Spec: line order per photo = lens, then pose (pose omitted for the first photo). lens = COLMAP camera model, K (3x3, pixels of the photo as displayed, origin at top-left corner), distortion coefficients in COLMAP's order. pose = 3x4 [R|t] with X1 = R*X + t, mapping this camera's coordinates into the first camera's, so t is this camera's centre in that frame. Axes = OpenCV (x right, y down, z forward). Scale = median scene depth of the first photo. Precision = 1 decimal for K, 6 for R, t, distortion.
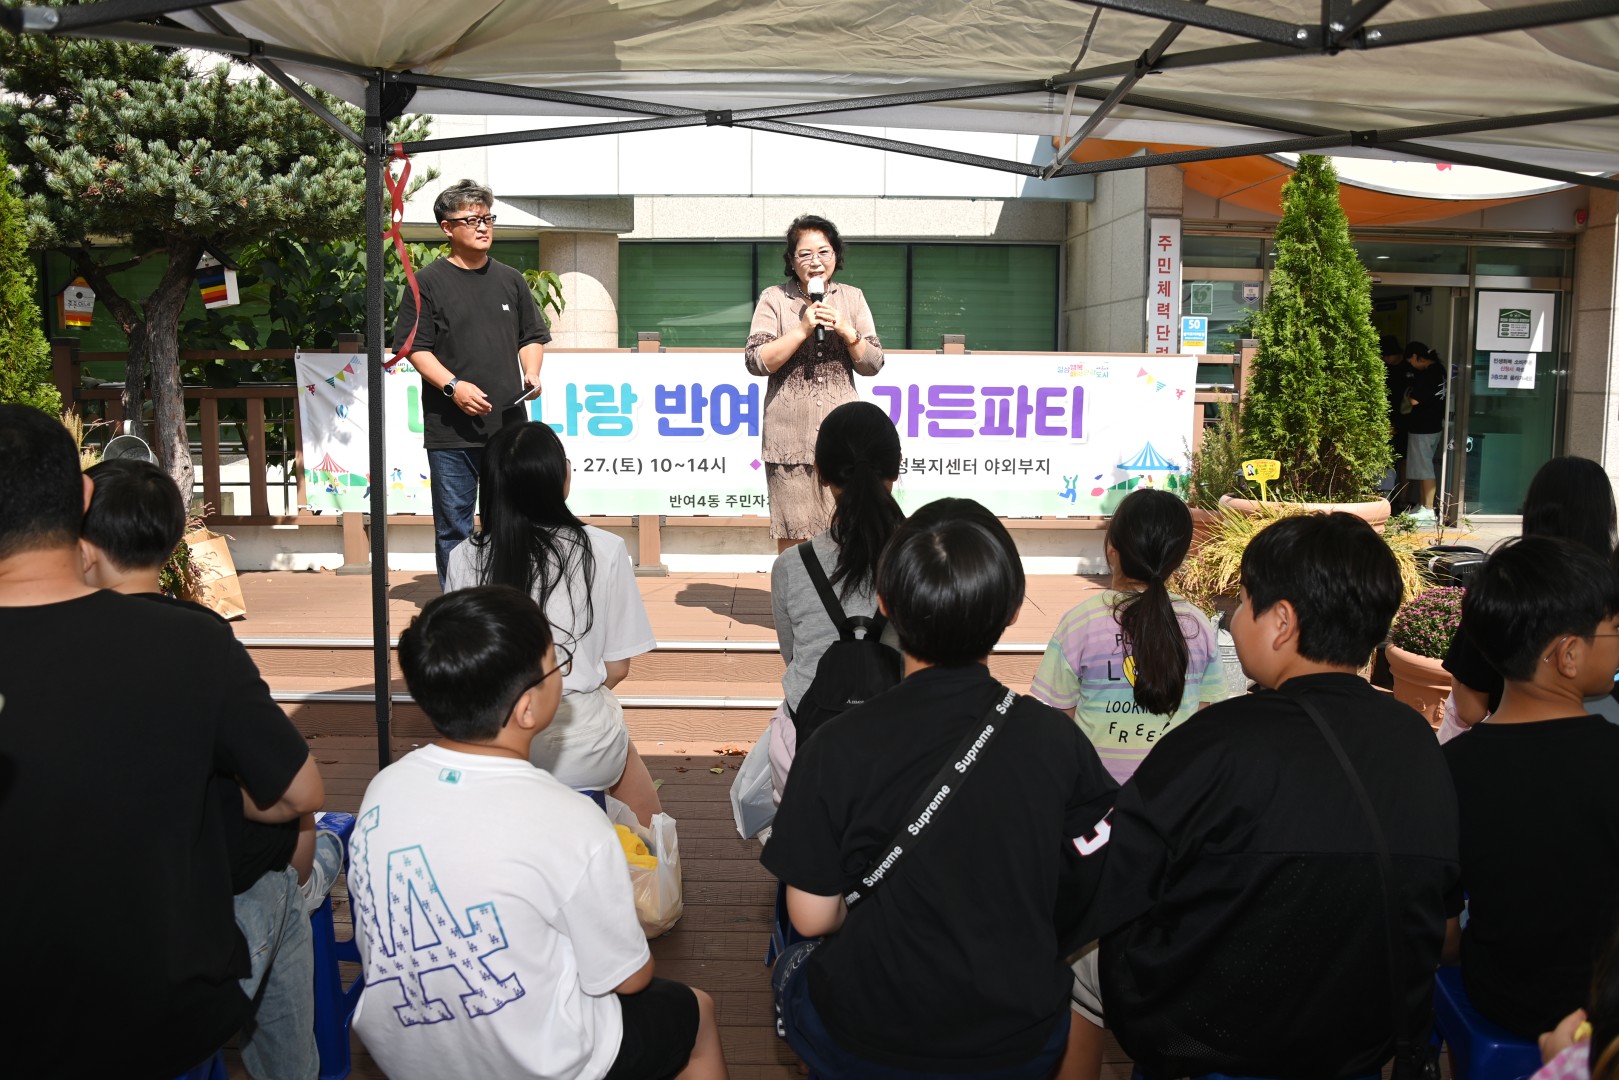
lens RADIAL K [[1472.0, 0, 694.0], [0, 1472.0, 570.4], [0, 0, 1]] dist [-0.153272, 0.076089]
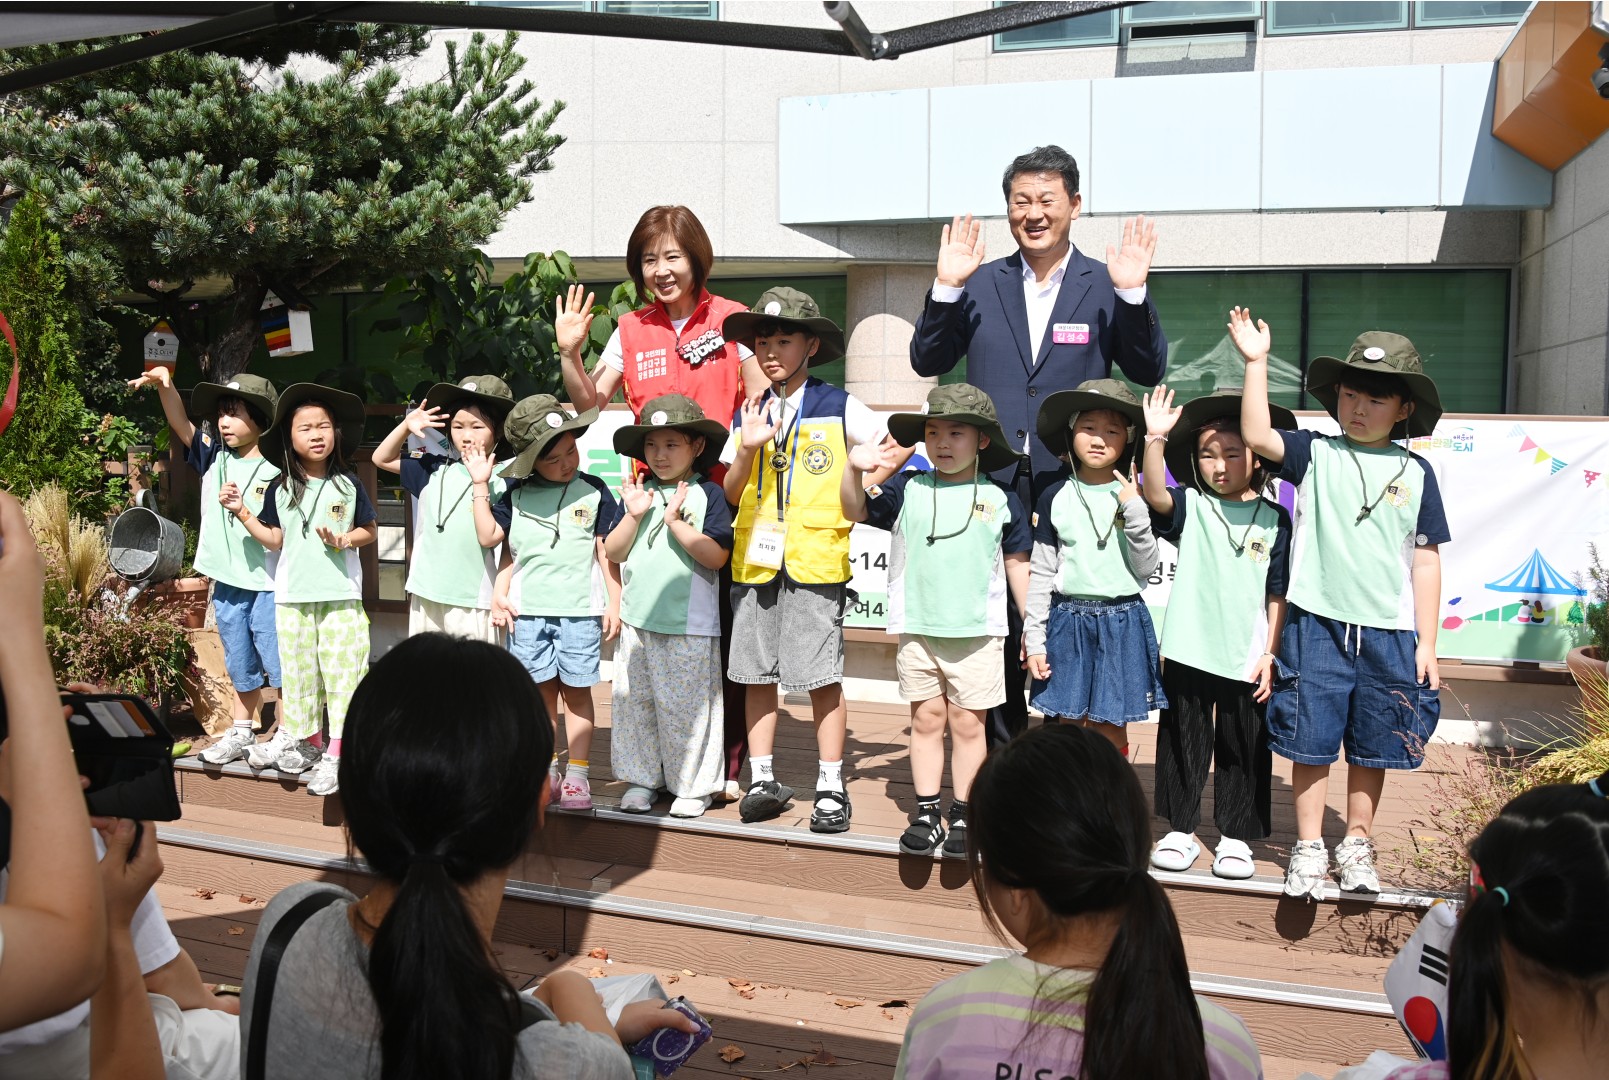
lens RADIAL K [[1463.0, 0, 689.7], [0, 1463.0, 570.3], [0, 0, 1]] dist [-0.153272, 0.076089]
pose [[0.936133, 0.039514, -0.349418, 0.189440], [-0.050371, 0.998487, -0.022035, -0.050035], [0.348019, 0.038229, 0.936708, 0.296512]]
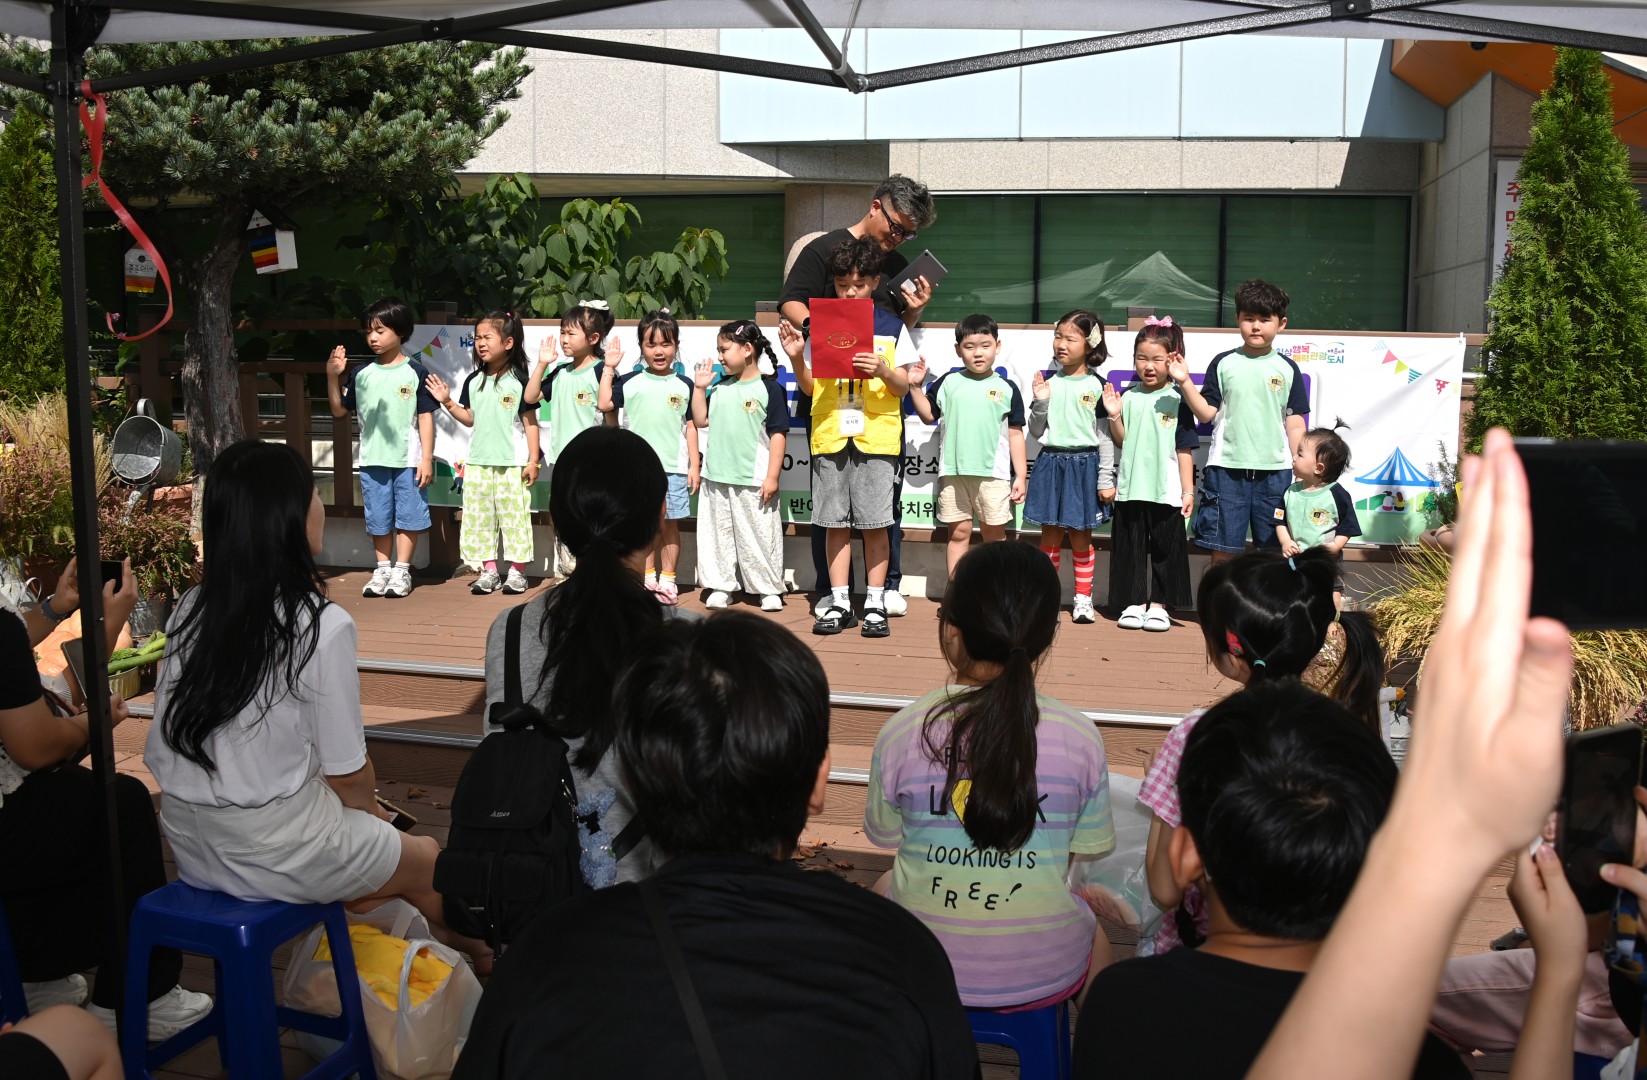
lens RADIAL K [[1589.3, 0, 792.3], [0, 1589.3, 545.6], [0, 0, 1]] dist [-0.146387, 0.062826]
pose [[0.972276, 0.038908, -0.230575, 0.209800], [-0.040011, 0.999199, -0.000107, -0.026414], [0.230386, 0.009330, 0.973055, 0.139100]]
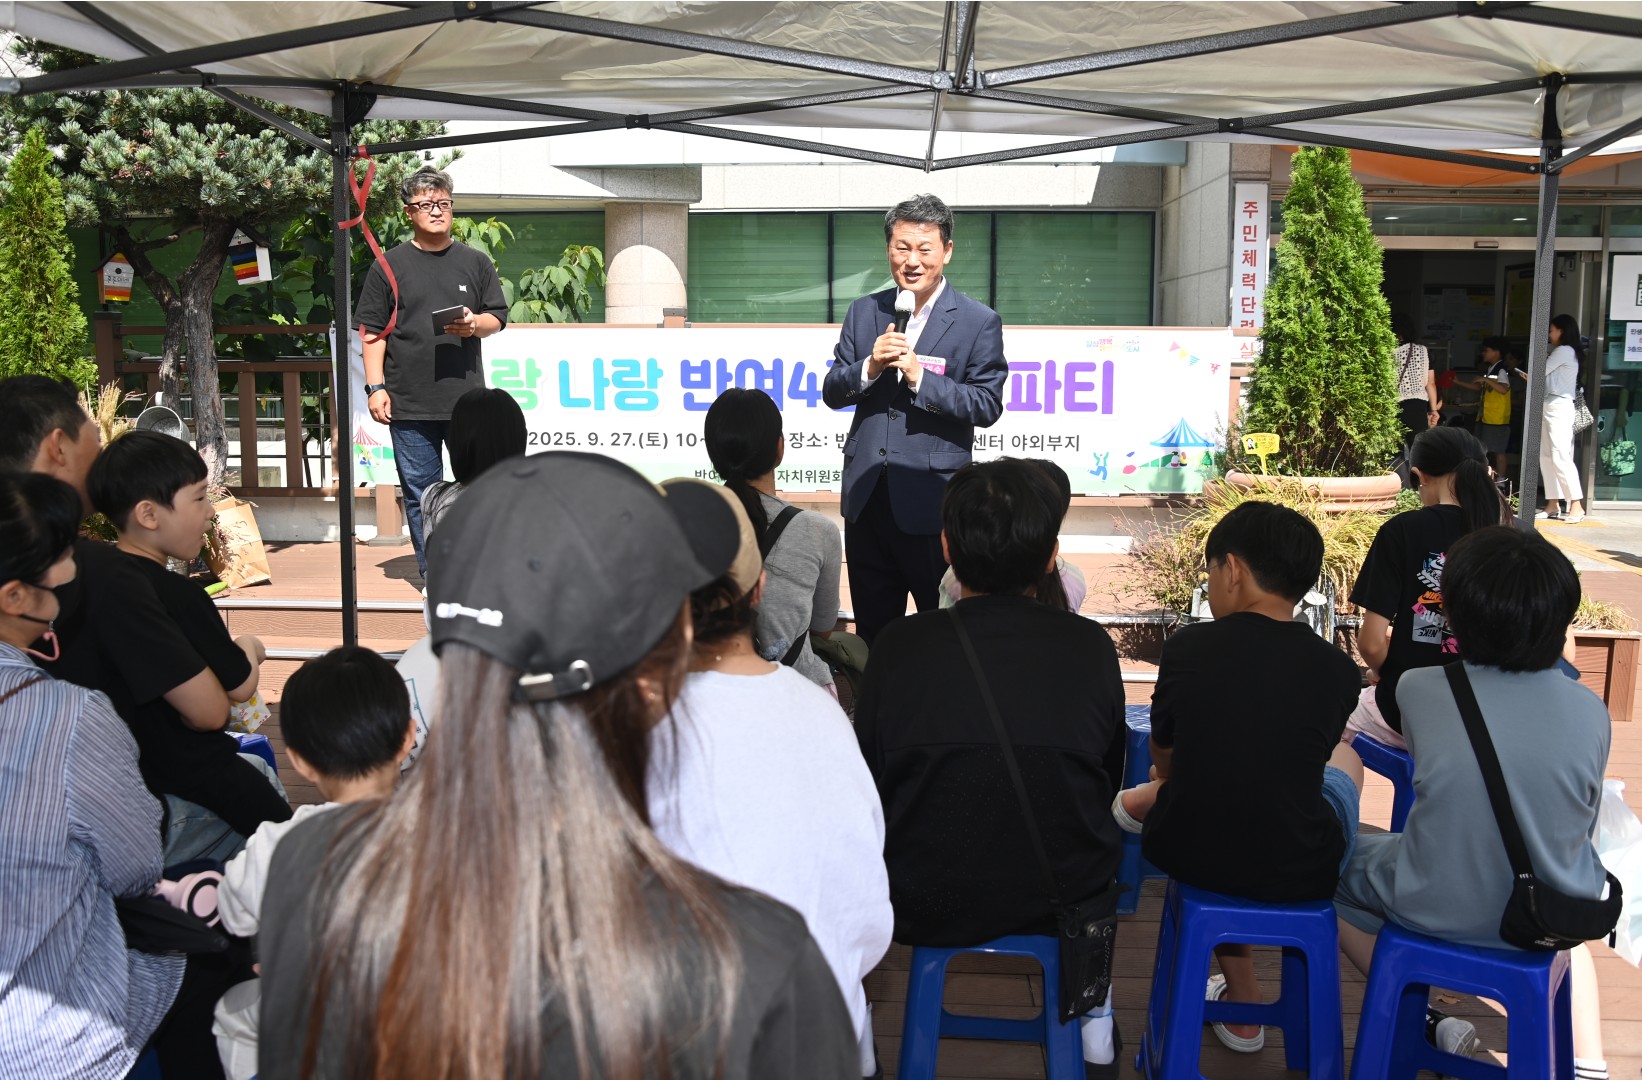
lens RADIAL K [[1661.2, 0, 704.9], [0, 1661.2, 560.3], [0, 0, 1]] dist [-0.118536, 0.112037]
pose [[0.995981, 0.010953, -0.088897, 0.100660], [-0.011602, 0.999910, -0.006785, 0.019980], [0.088814, 0.007789, 0.996018, -0.140971]]
